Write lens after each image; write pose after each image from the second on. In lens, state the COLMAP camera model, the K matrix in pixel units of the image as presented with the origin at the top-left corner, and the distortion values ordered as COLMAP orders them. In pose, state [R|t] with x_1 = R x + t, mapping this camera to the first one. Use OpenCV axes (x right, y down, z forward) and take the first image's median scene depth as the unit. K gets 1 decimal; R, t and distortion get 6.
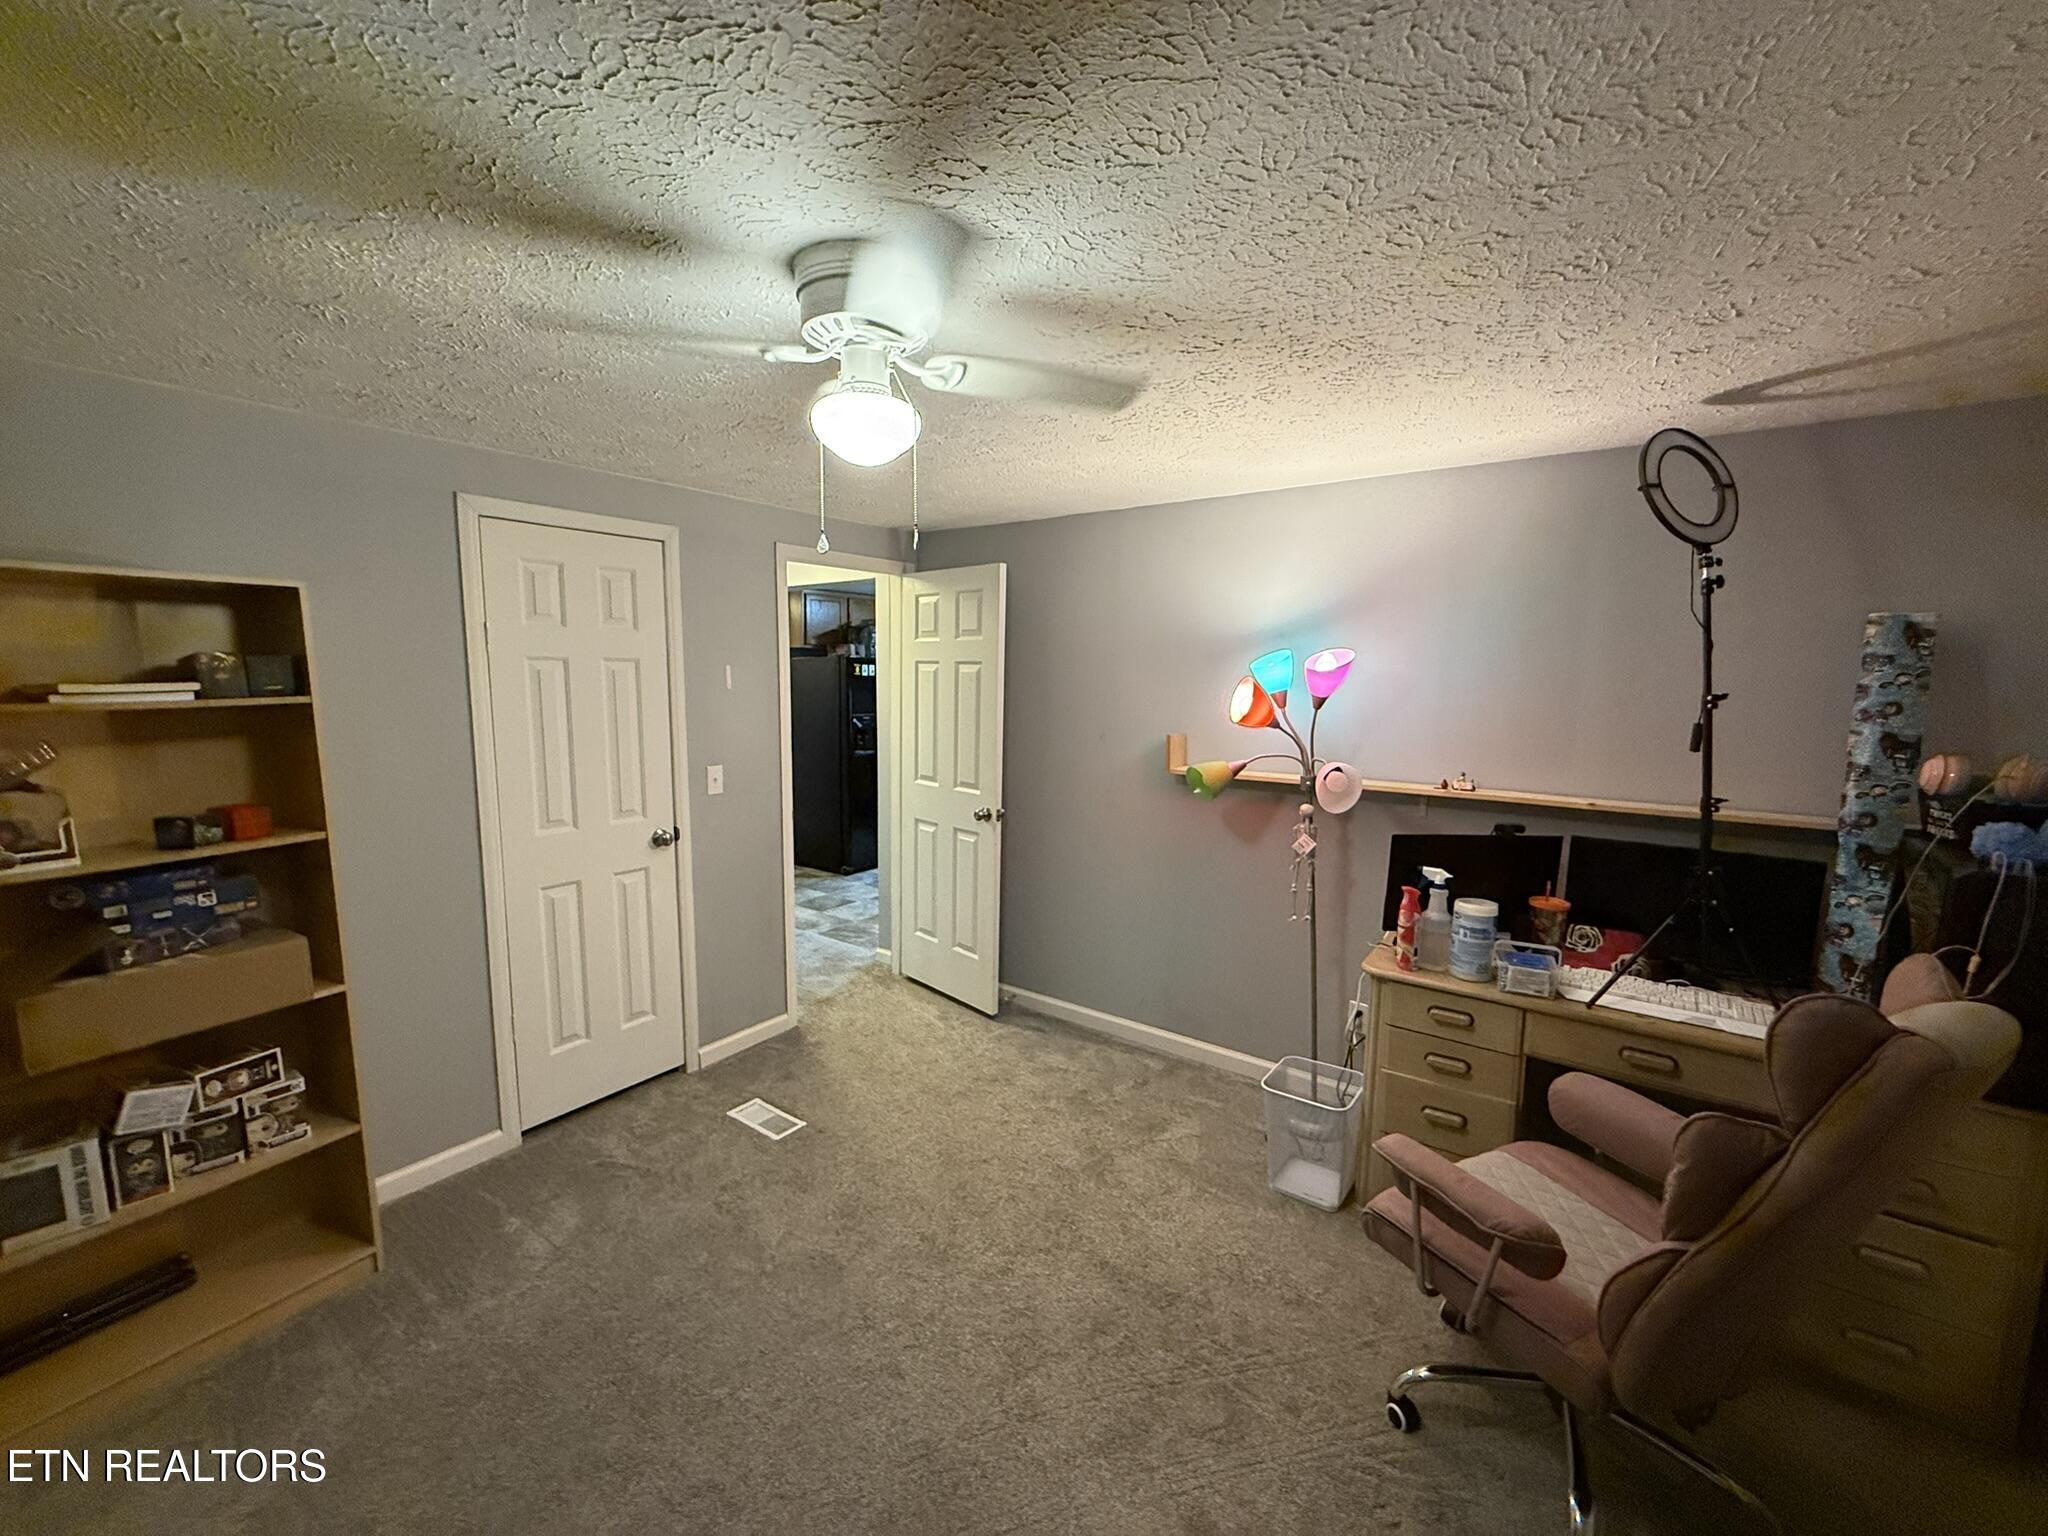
lens RADIAL K [[812.7, 0, 1029.6], [0, 812.7, 765.9], [0, 0, 1]] dist [-0.001535, -0.000032]
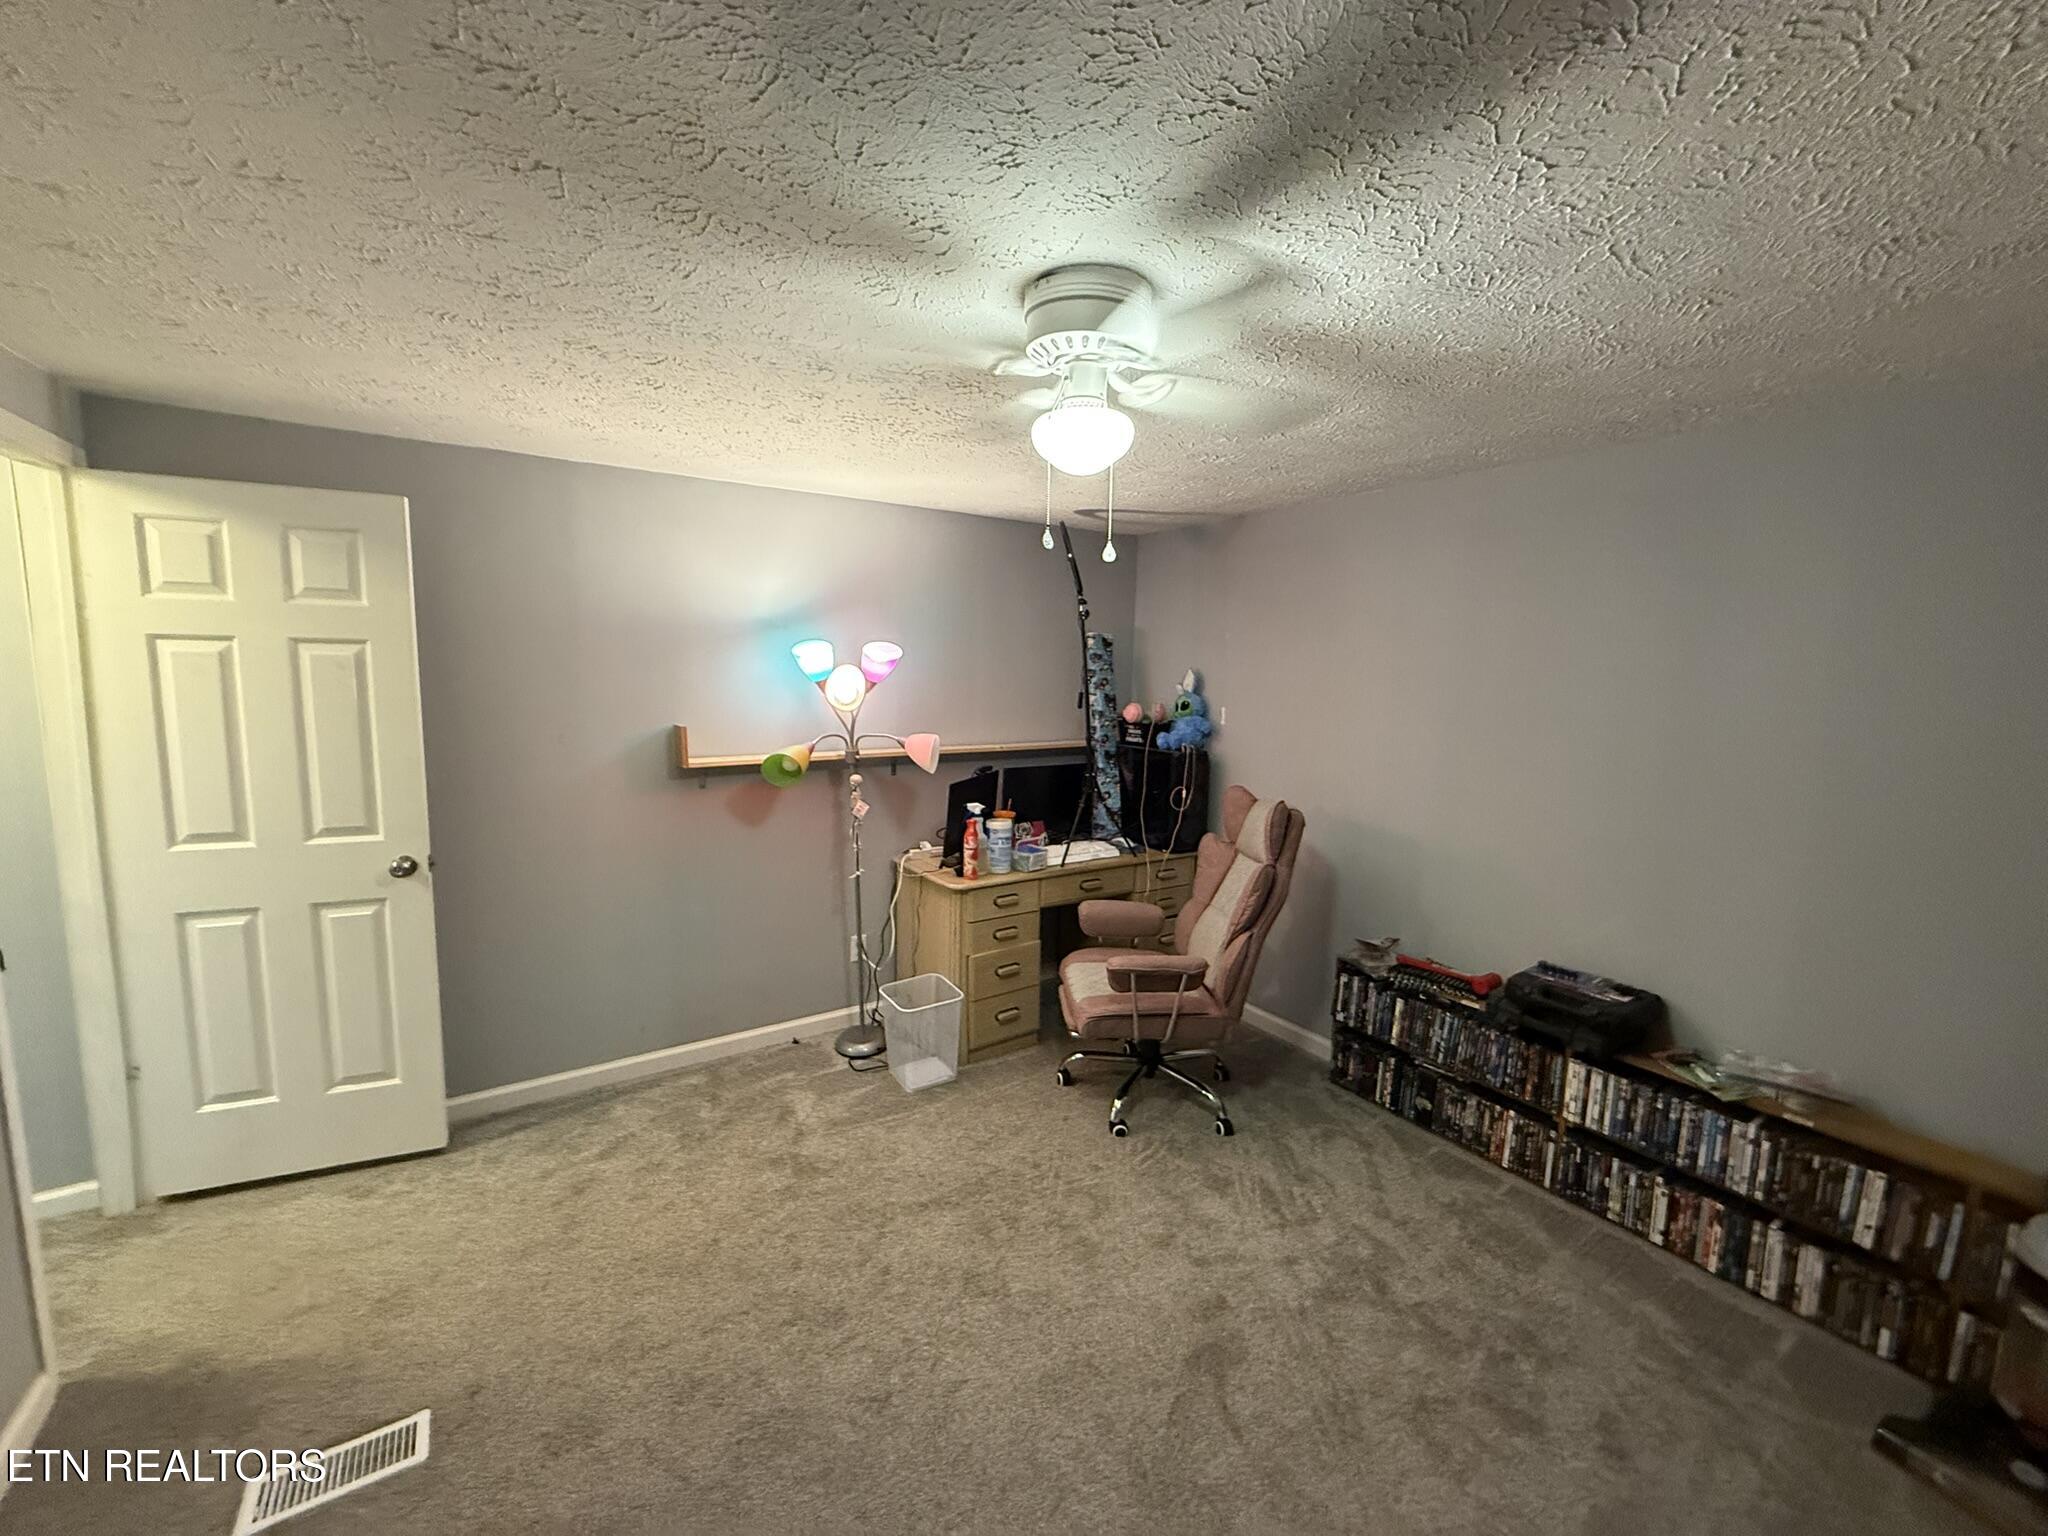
lens RADIAL K [[812.7, 0, 1018.5], [0, 812.7, 755.3], [0, 0, 1]] dist [-0.001535, -0.000032]
pose [[0.351455, -0.109927, 0.929729, -0.731514], [0.091252, 0.992376, 0.082839, -0.062110], [-0.931747, 0.055725, 0.358807, 0.405348]]
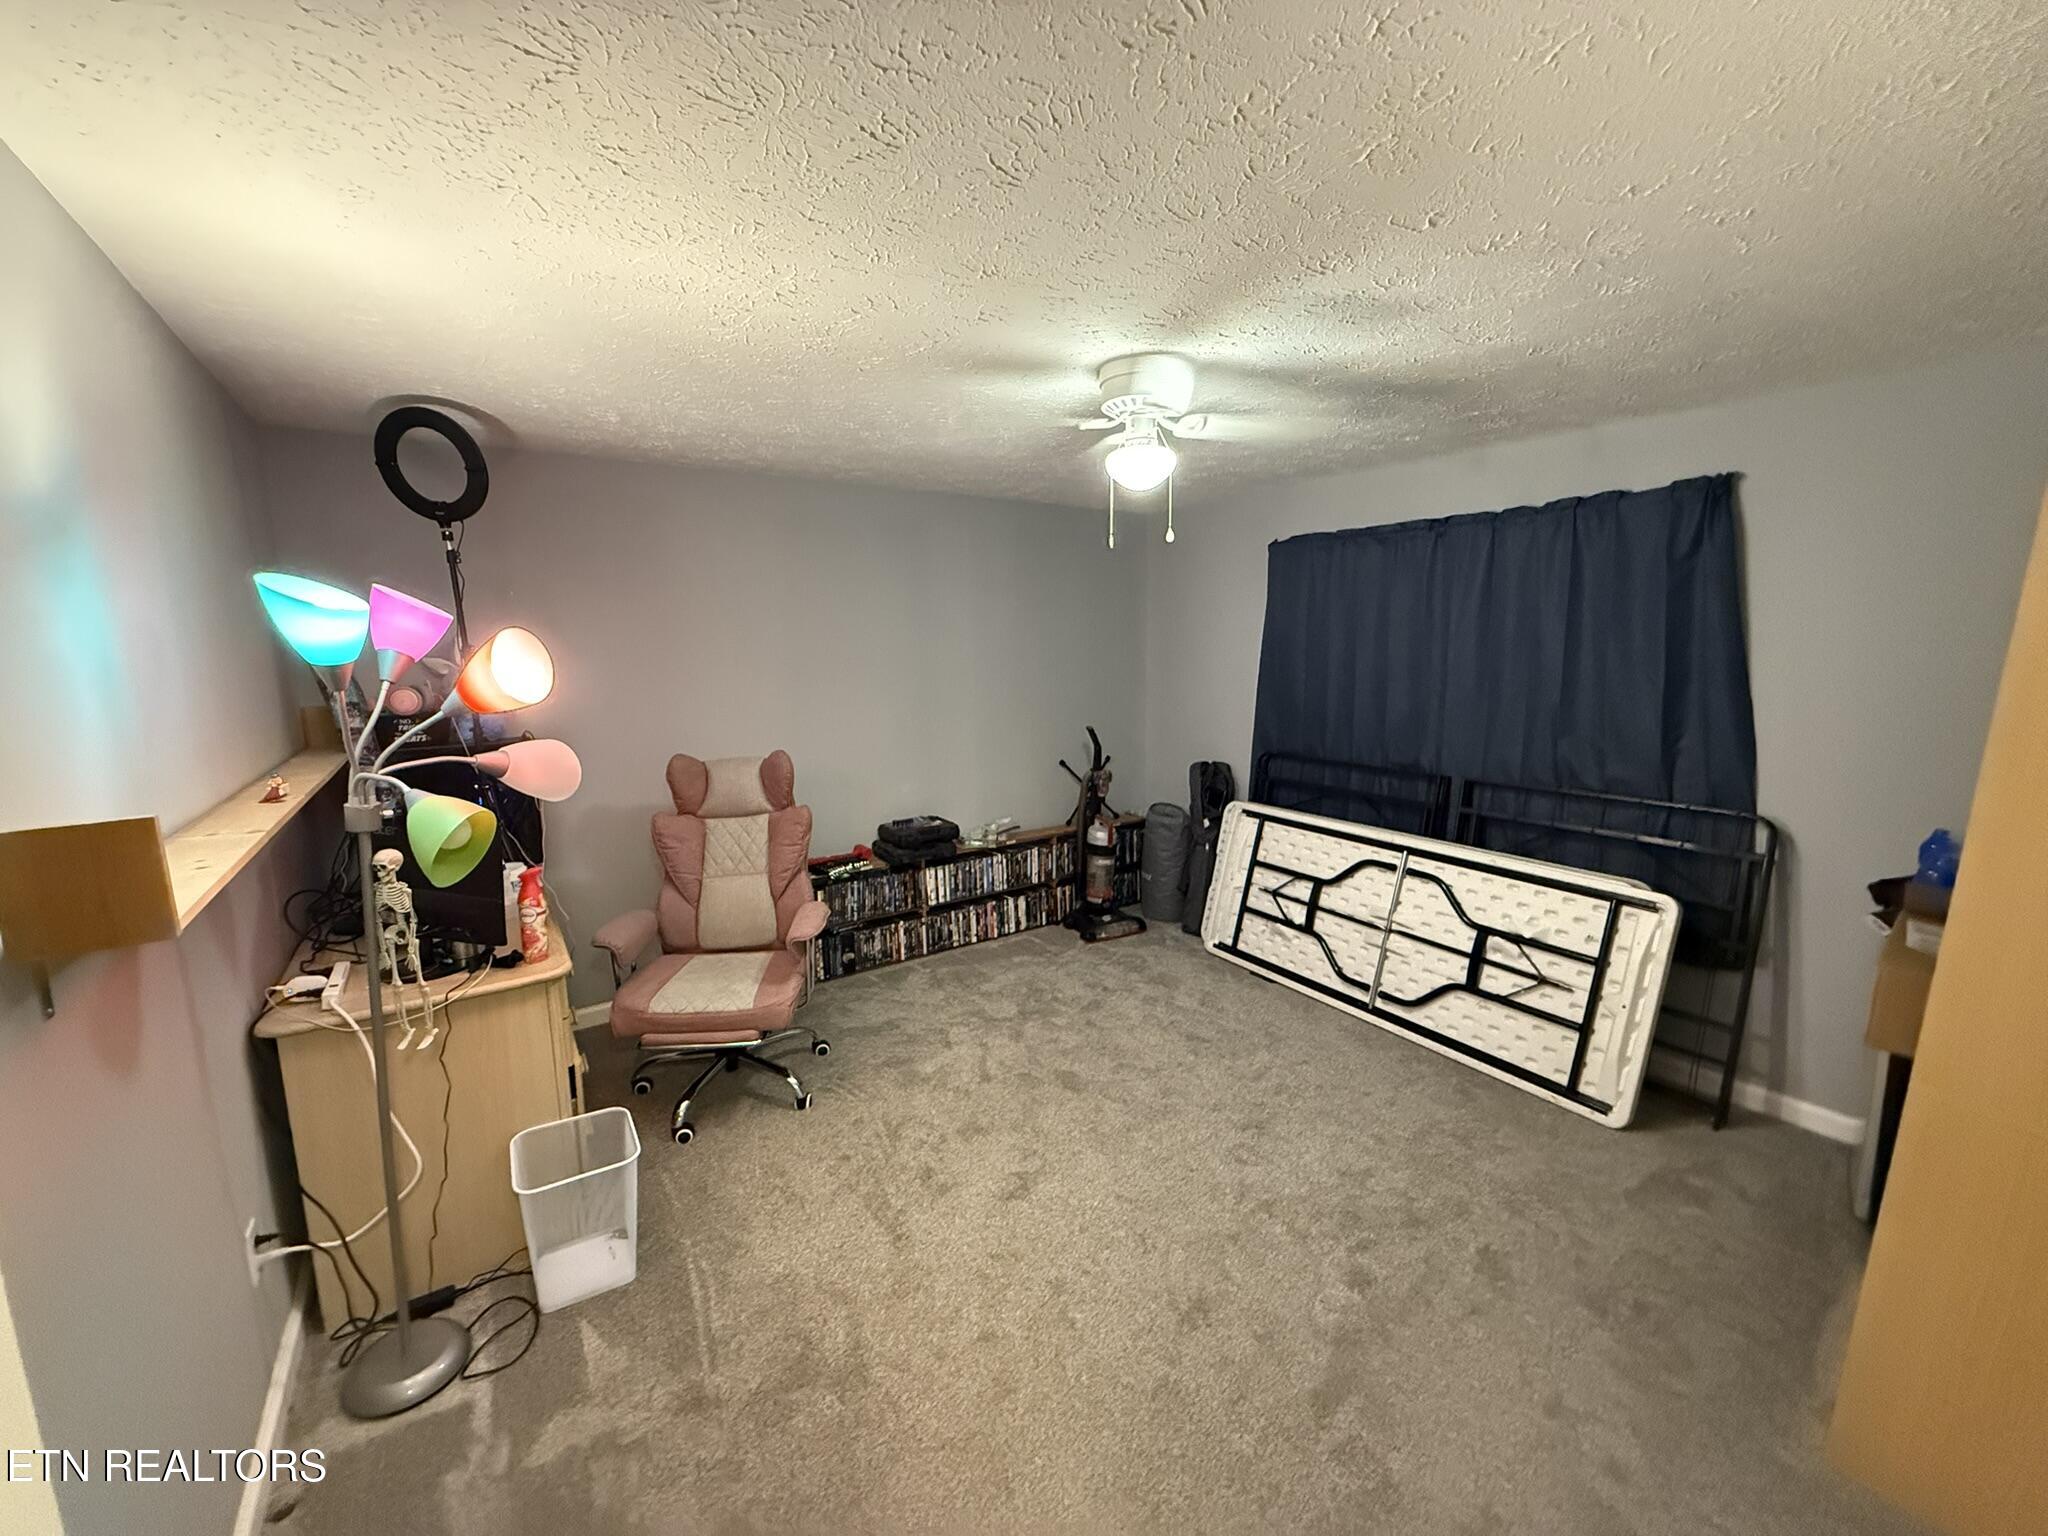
lens RADIAL K [[812.7, 0, 1010.5], [0, 812.7, 783.9], [0, 0, 1]] dist [-0.001535, -0.000032]
pose [[-0.938327, -0.056624, 0.341081, -0.297358], [0.044076, 0.958860, 0.280438, -0.151910], [-0.342928, 0.278176, -0.897228, 1.497940]]
